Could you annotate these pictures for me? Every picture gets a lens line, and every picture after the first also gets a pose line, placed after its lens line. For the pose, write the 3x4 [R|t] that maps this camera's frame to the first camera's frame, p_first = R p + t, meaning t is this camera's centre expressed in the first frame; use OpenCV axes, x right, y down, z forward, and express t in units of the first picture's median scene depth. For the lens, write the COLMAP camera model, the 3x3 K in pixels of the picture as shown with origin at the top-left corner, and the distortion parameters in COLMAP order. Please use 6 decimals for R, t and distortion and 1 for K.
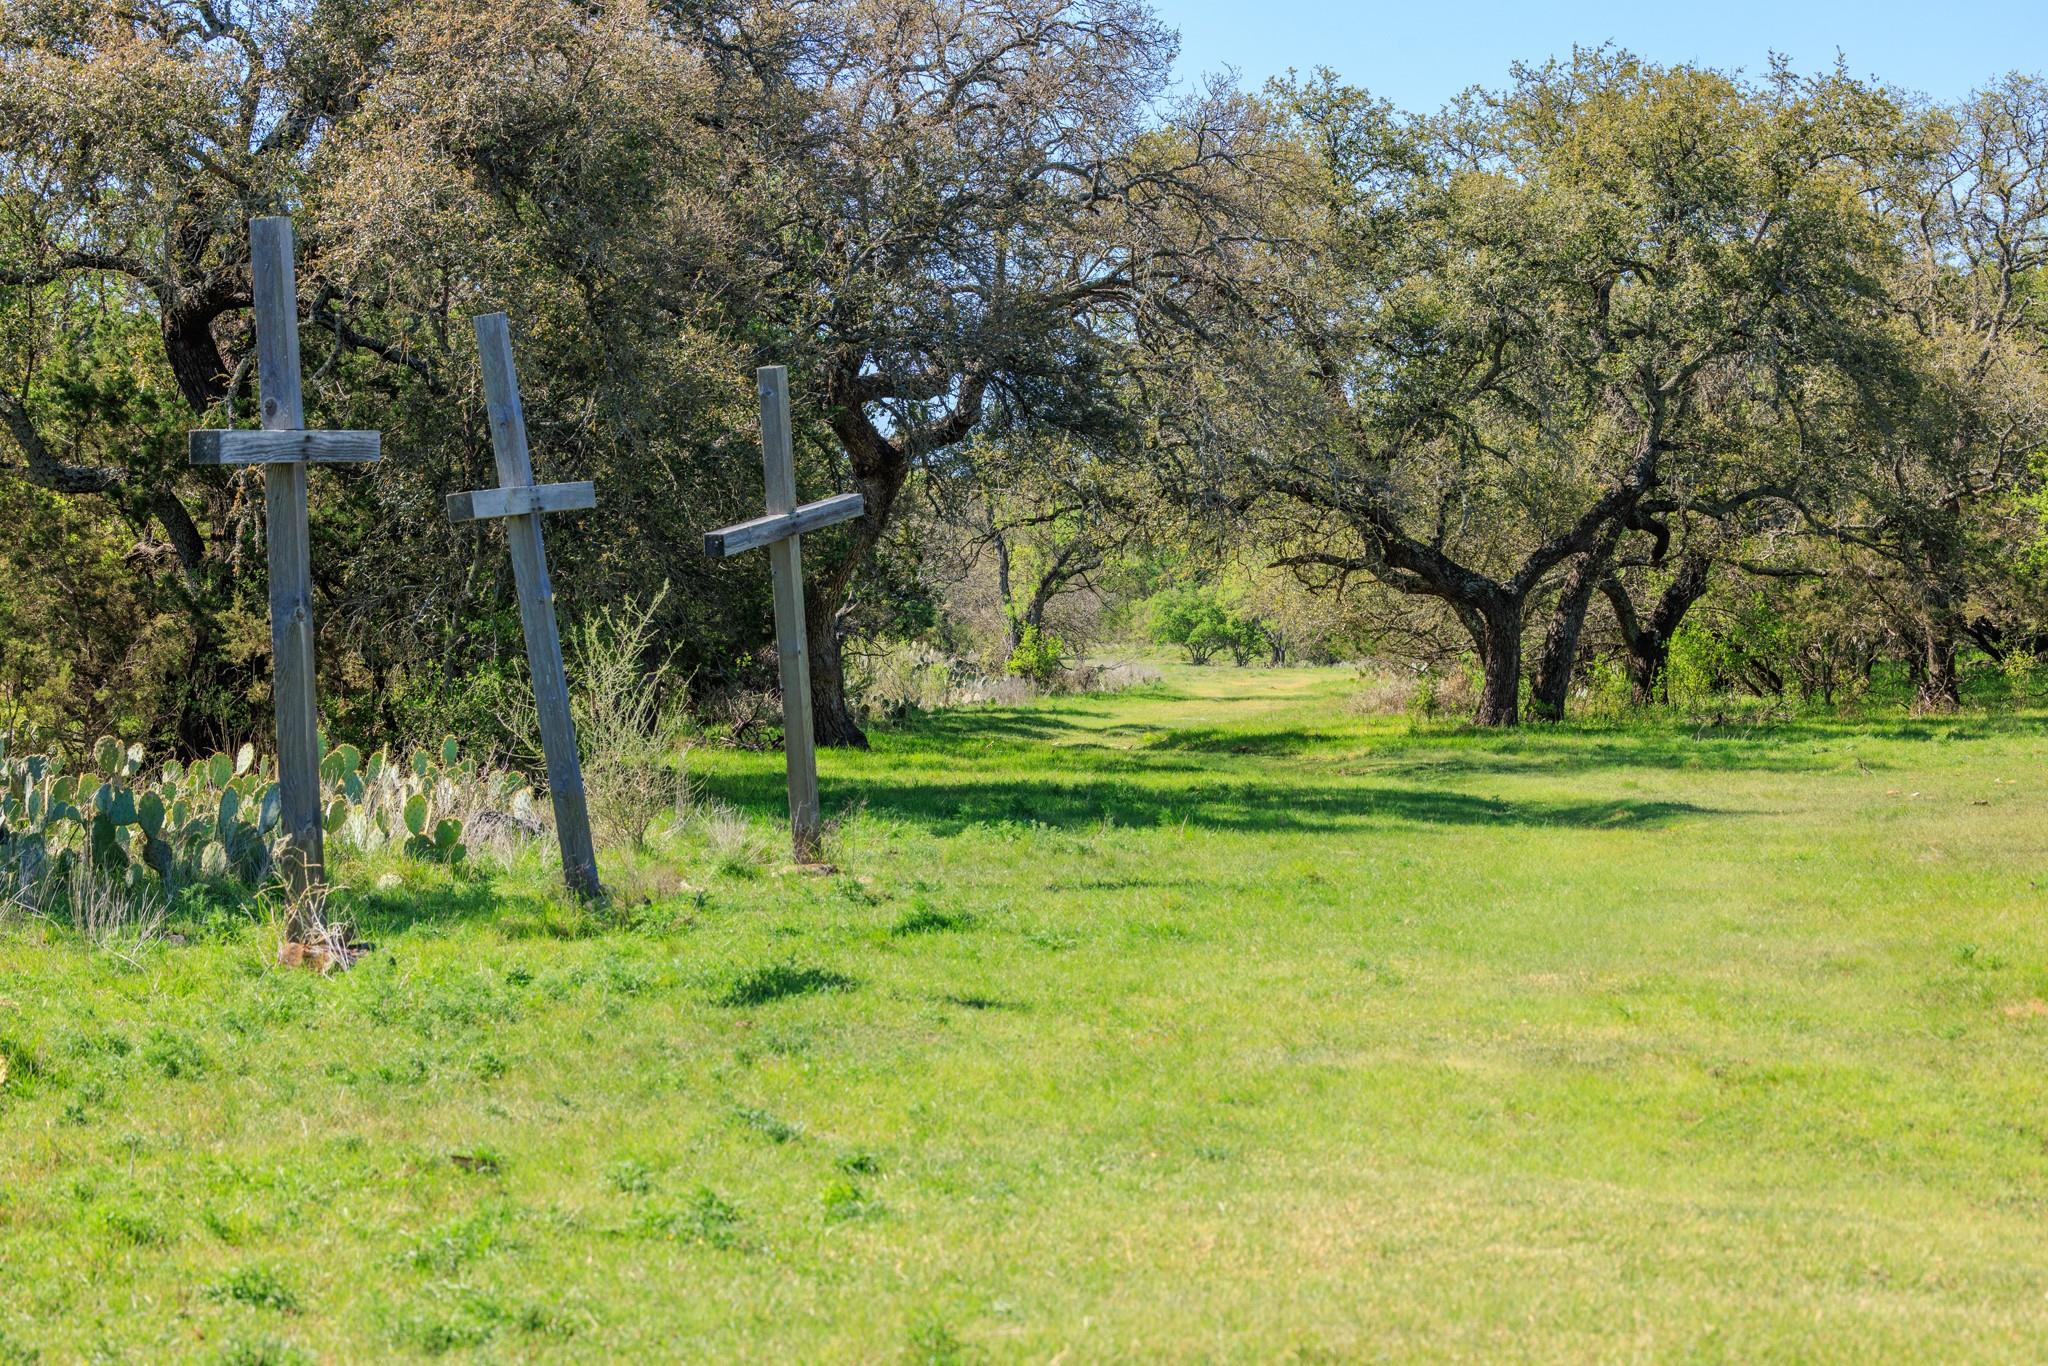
lens RADIAL K [[9707.4, 0, 1024.0], [0, 9707.4, 683.0], [0, 0, 1]] dist [-0.000406, -4.377707]
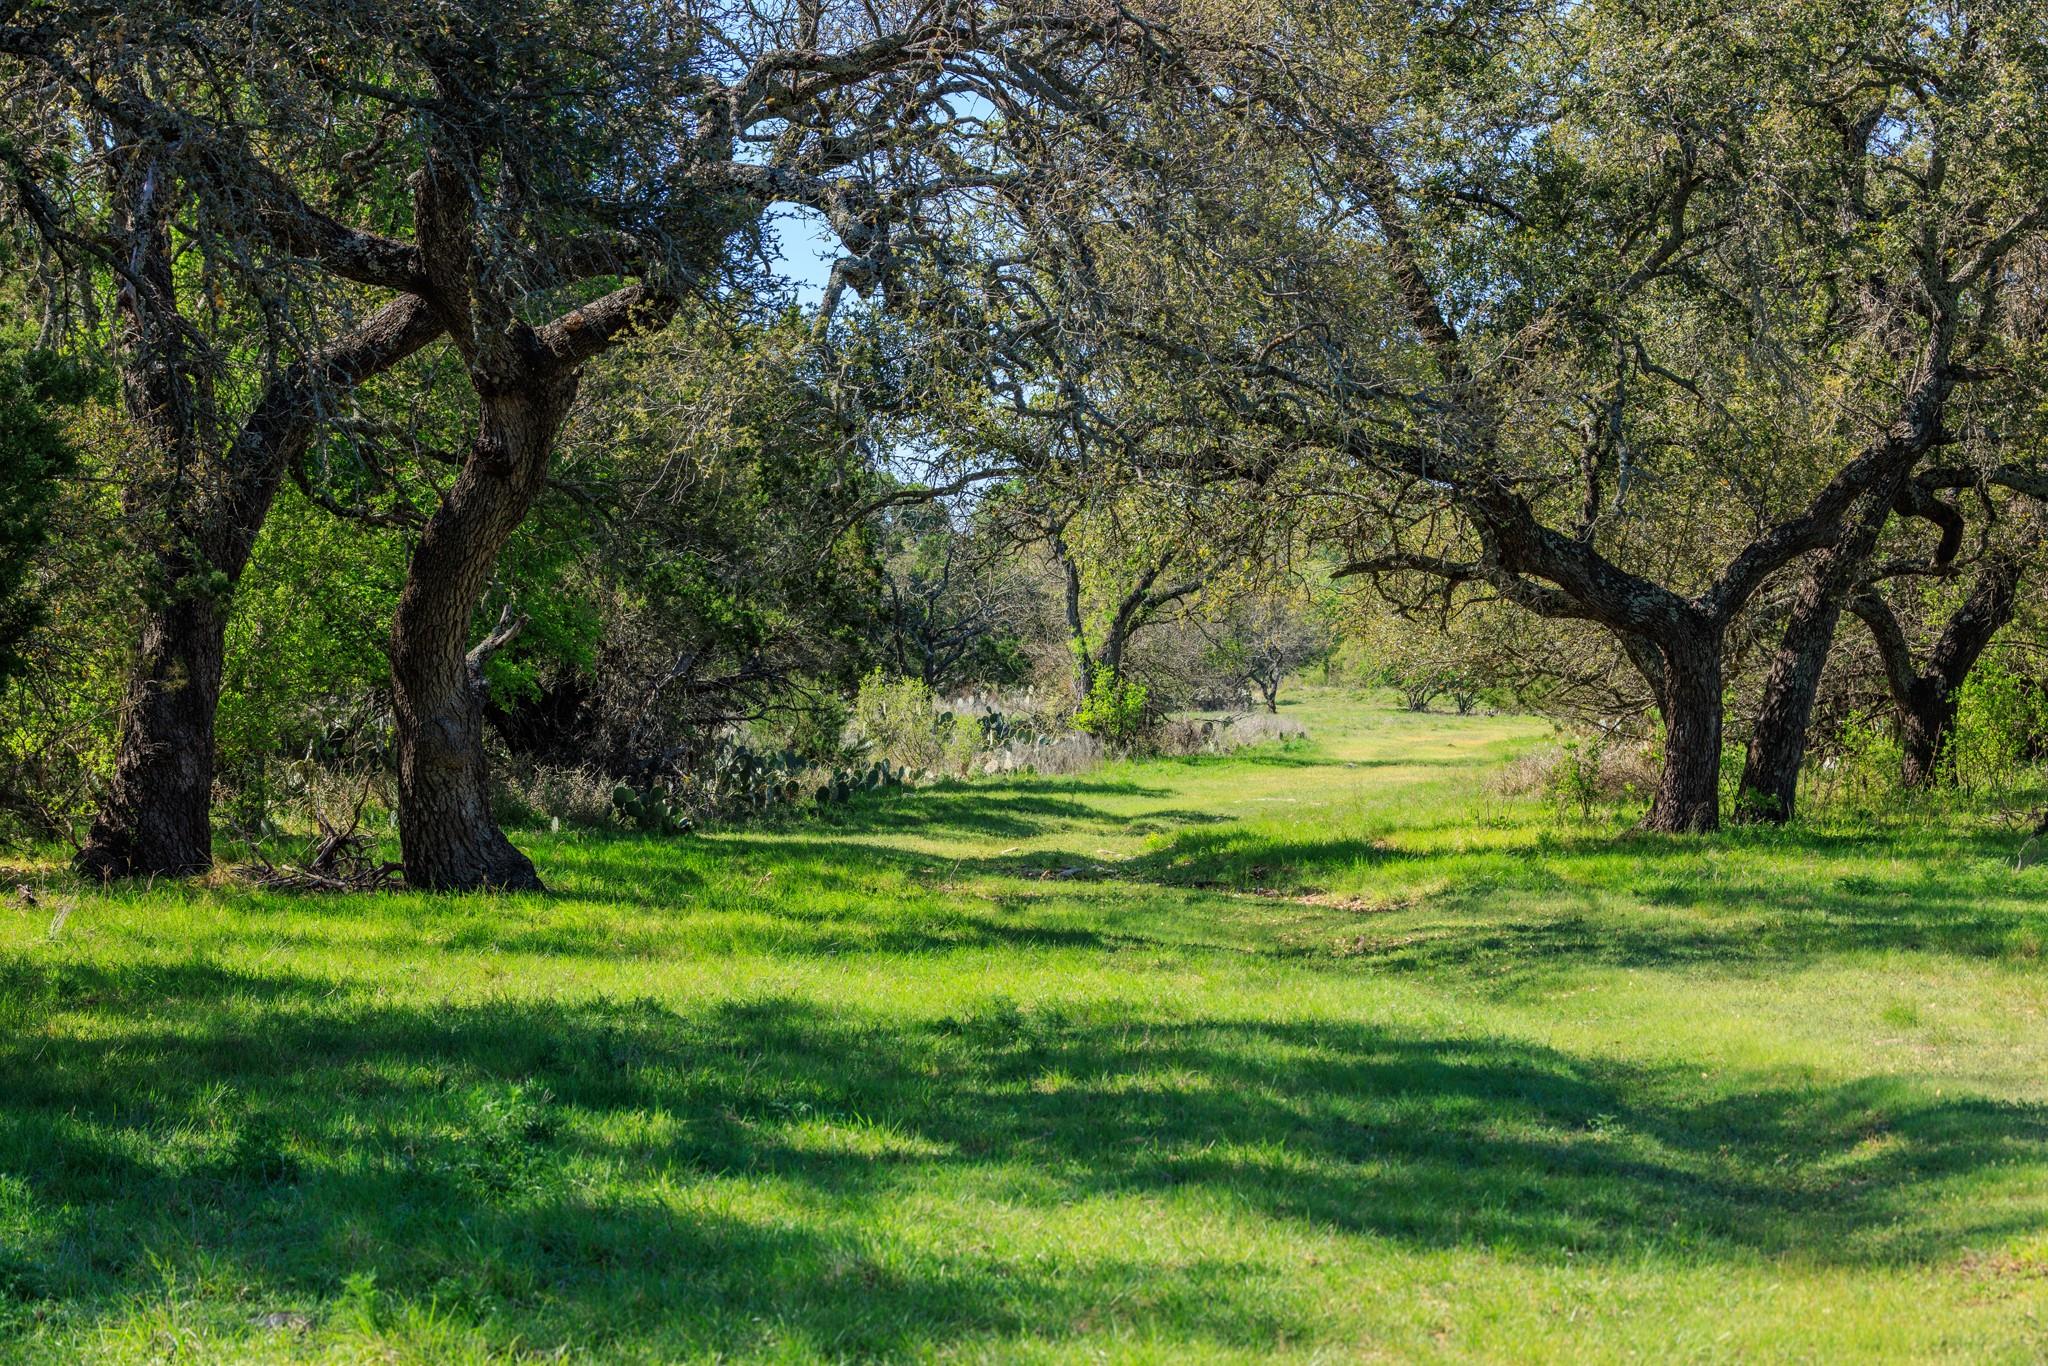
lens RADIAL K [[9707.4, 0, 1024.0], [0, 9707.4, 683.0], [0, 0, 1]] dist [-0.000406, -4.377707]
pose [[0.999617, 0.001355, -0.027634, 0.023350], [-0.001471, 0.999990, -0.004152, -0.002304], [0.027628, 0.004191, 0.999609, 0.374510]]
